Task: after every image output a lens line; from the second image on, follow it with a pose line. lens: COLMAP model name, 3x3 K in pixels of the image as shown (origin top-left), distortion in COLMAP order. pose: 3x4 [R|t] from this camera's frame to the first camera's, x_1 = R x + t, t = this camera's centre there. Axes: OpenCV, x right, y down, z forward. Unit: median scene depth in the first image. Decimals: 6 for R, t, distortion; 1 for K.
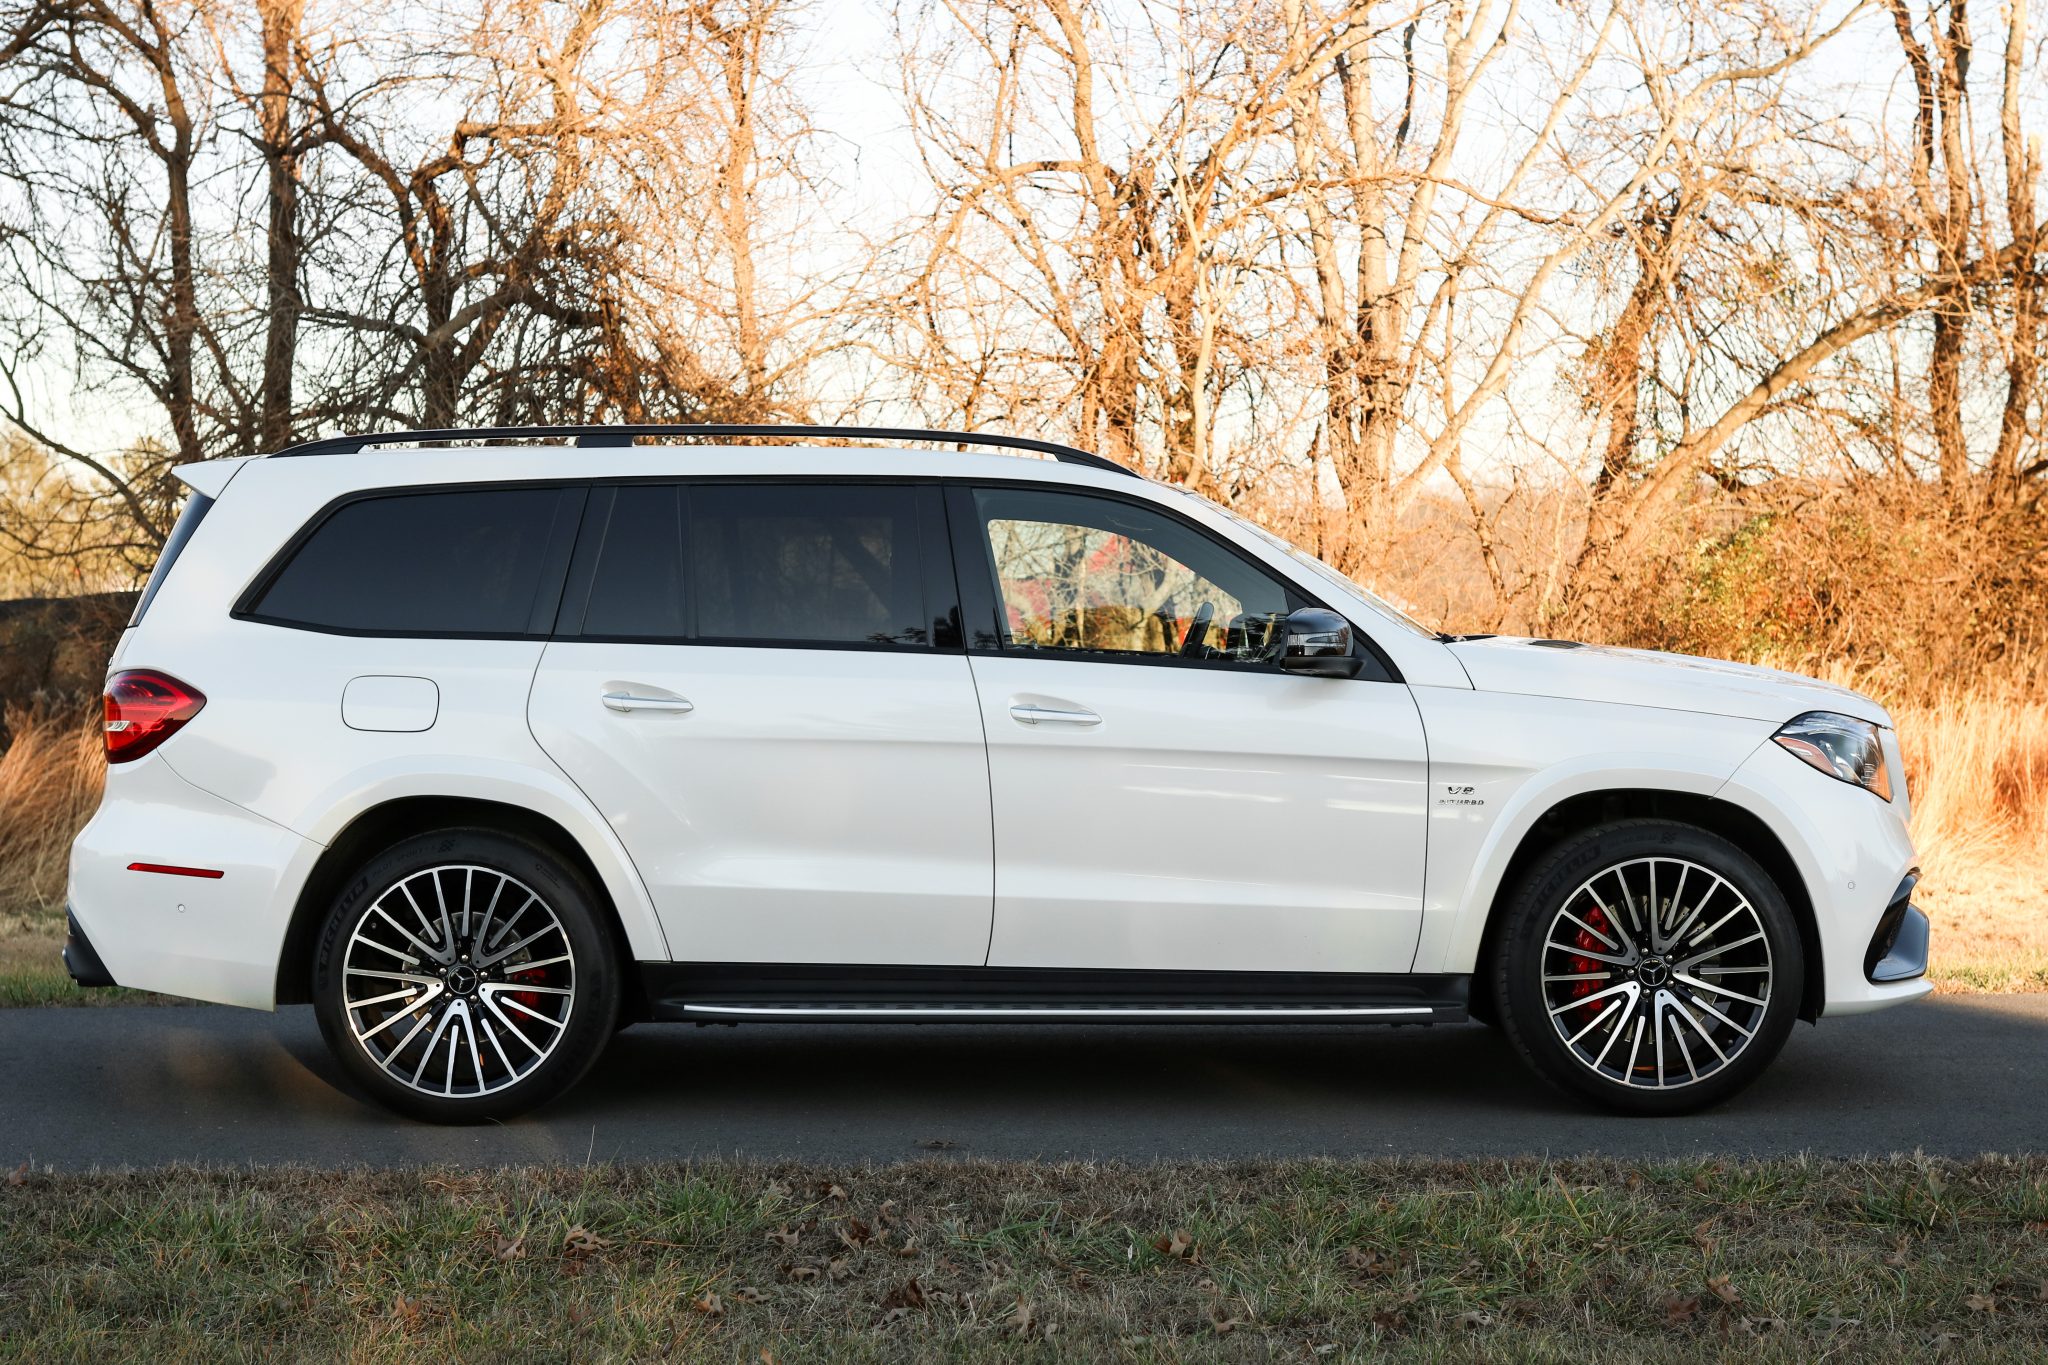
lens RADIAL K [[3166.5, 0, 1024.0], [0, 3166.5, 682.5], [0, 0, 1]] dist [-0.016111, 0.098427]
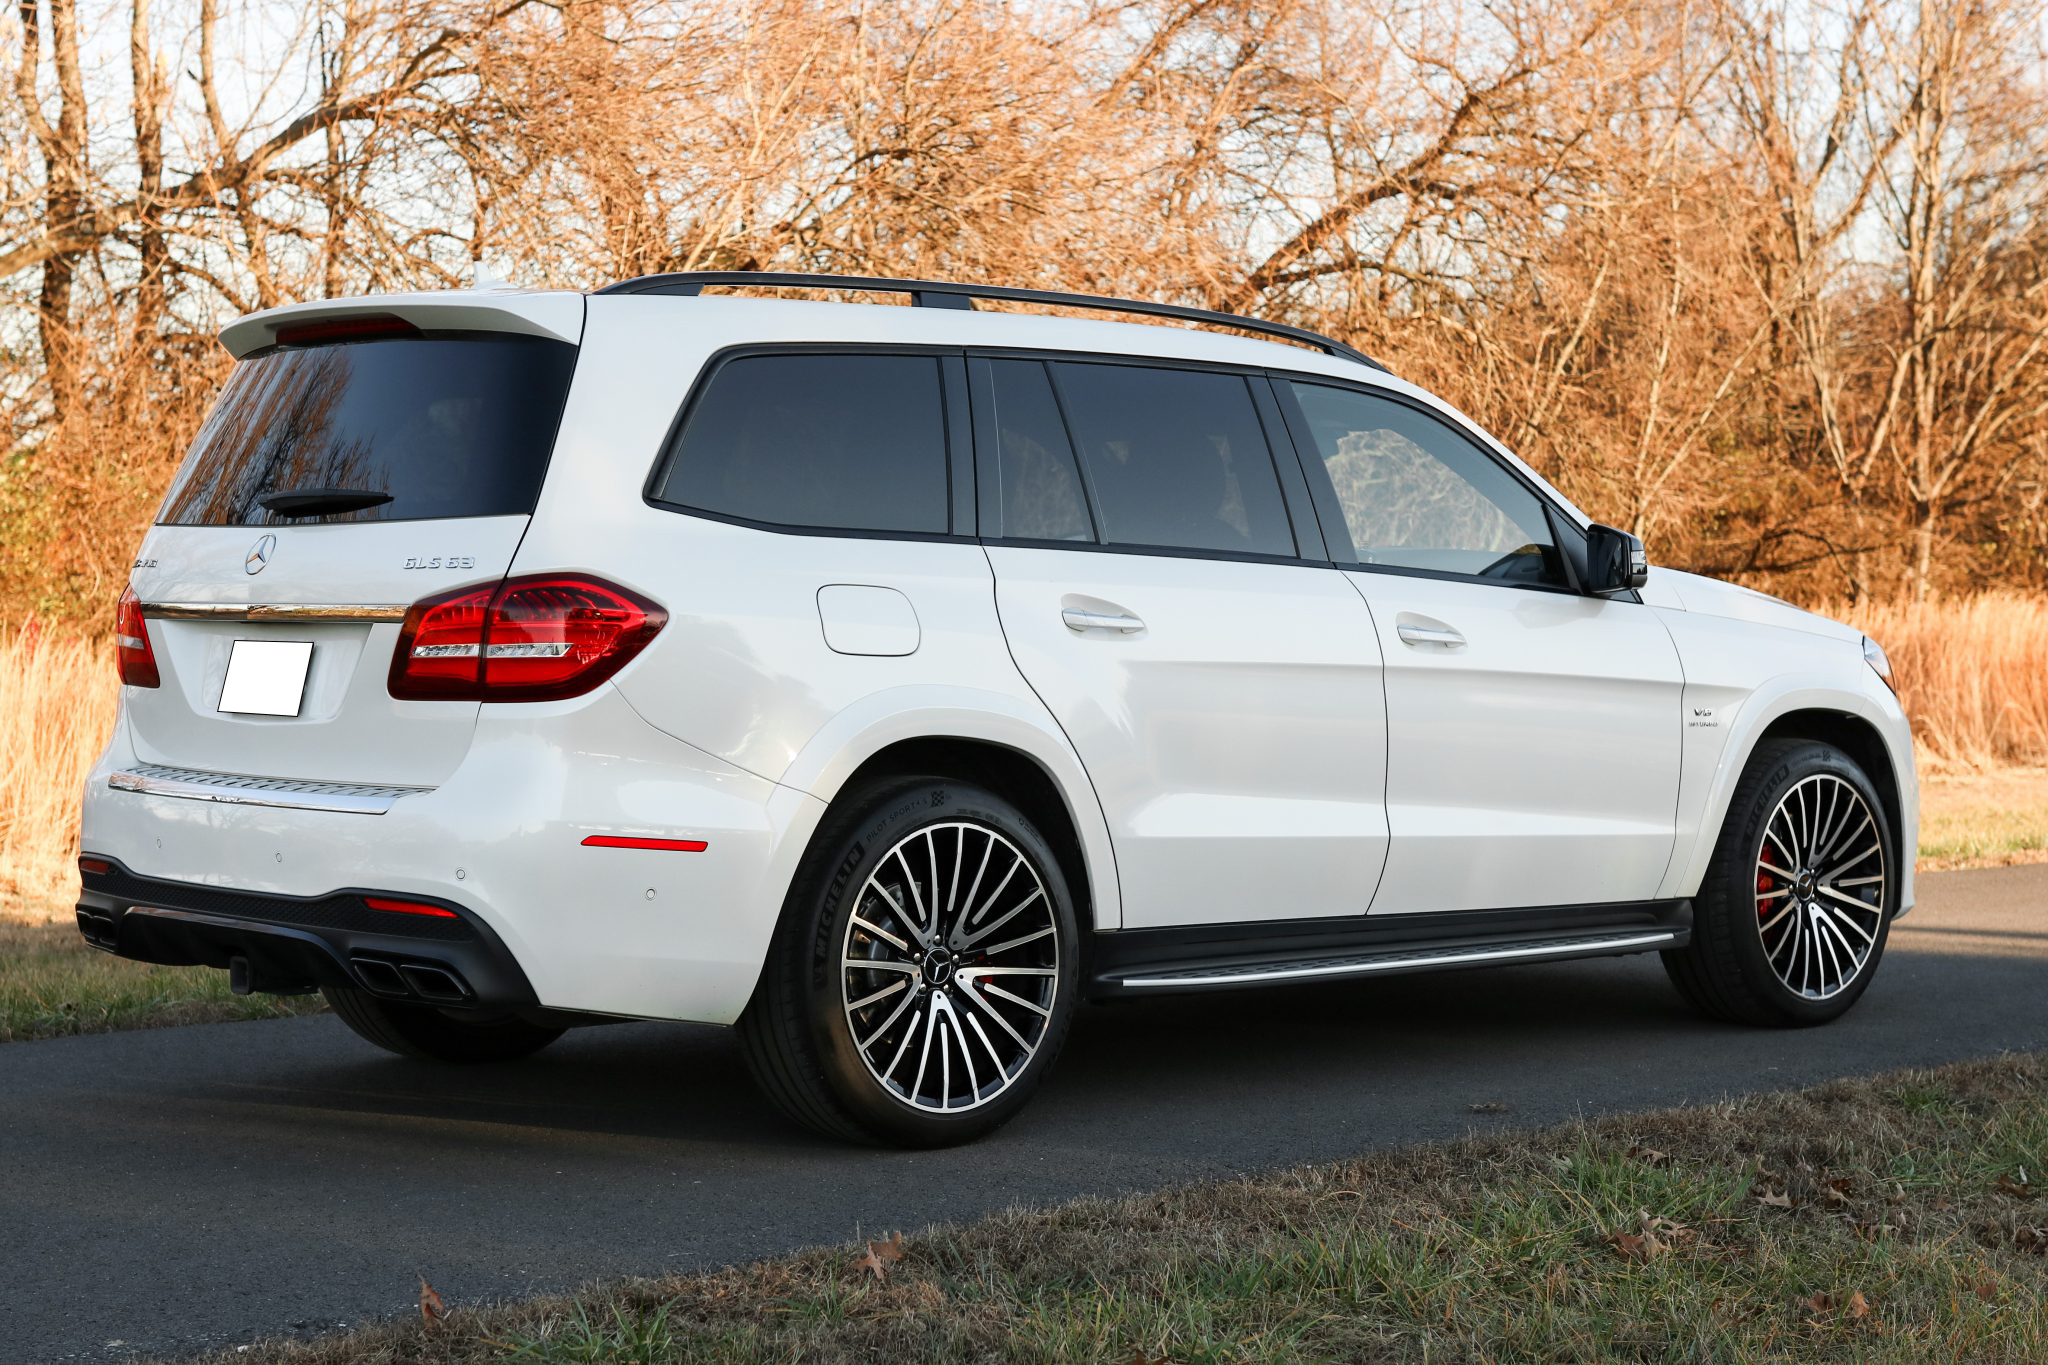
lens RADIAL K [[3456.2, 0, 974.5], [0, 3456.2, 687.2], [0, 0, 1]] dist [-0.016032, -0.026094]
pose [[0.744835, -0.008289, 0.667197, -0.753115], [0.001968, 0.999946, 0.010226, 0.014594], [-0.667246, -0.006304, 0.744811, 0.344775]]
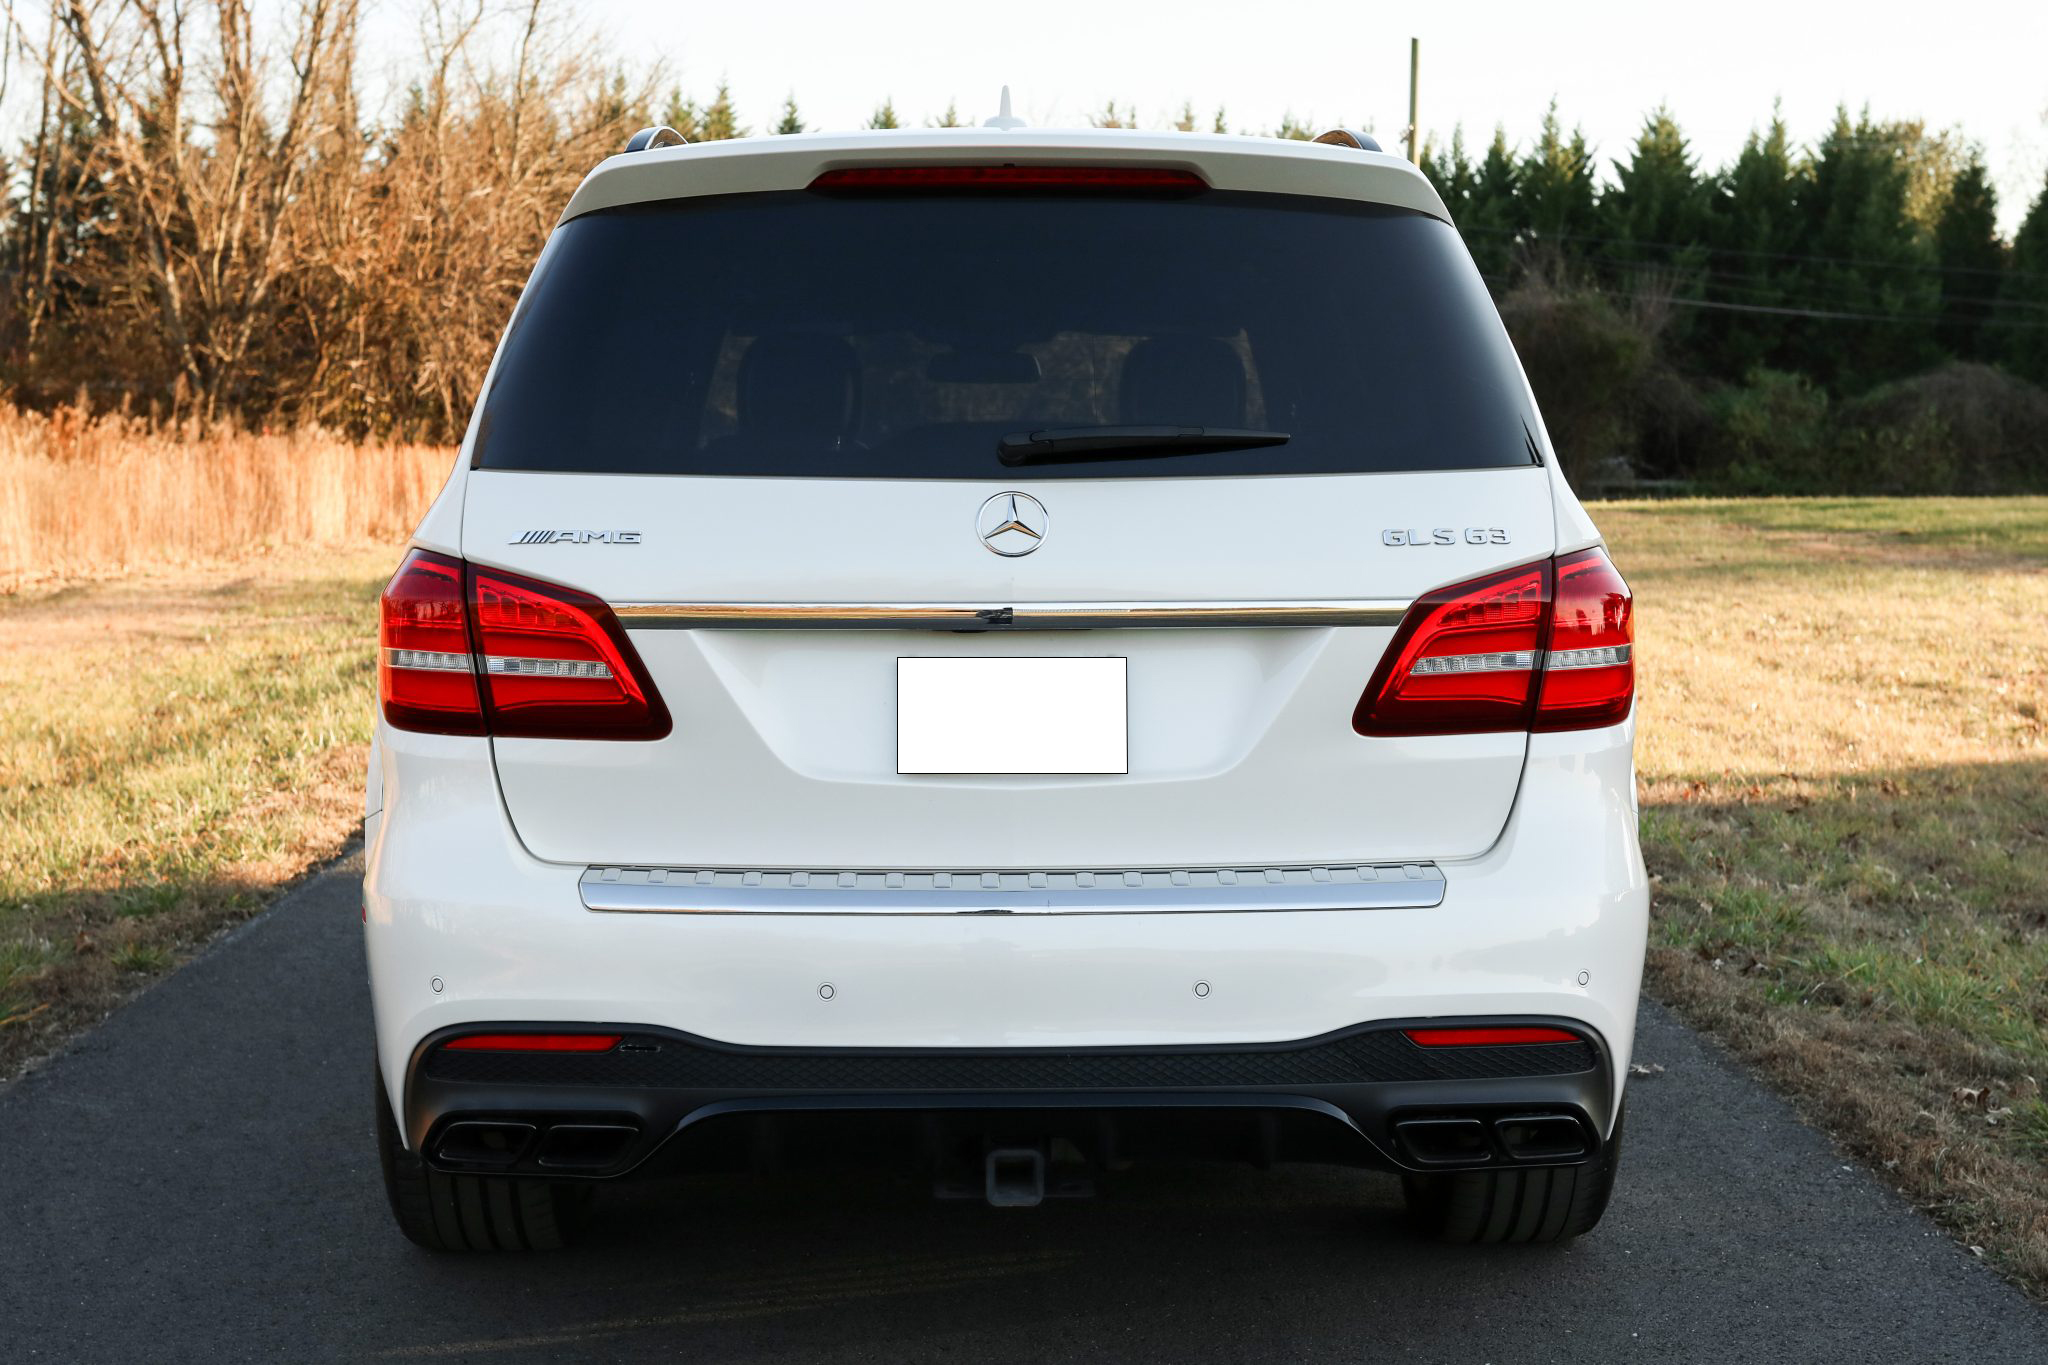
lens RADIAL K [[3163.1, 0, 1091.2], [0, 3163.1, 683.9], [0, 0, 1]] dist [-0.012432, -0.009200]
pose [[-0.033911, -0.073152, 0.996744, -0.821111], [0.017181, 0.997128, 0.073765, -0.022273], [-0.999277, 0.019626, -0.032556, 1.118589]]
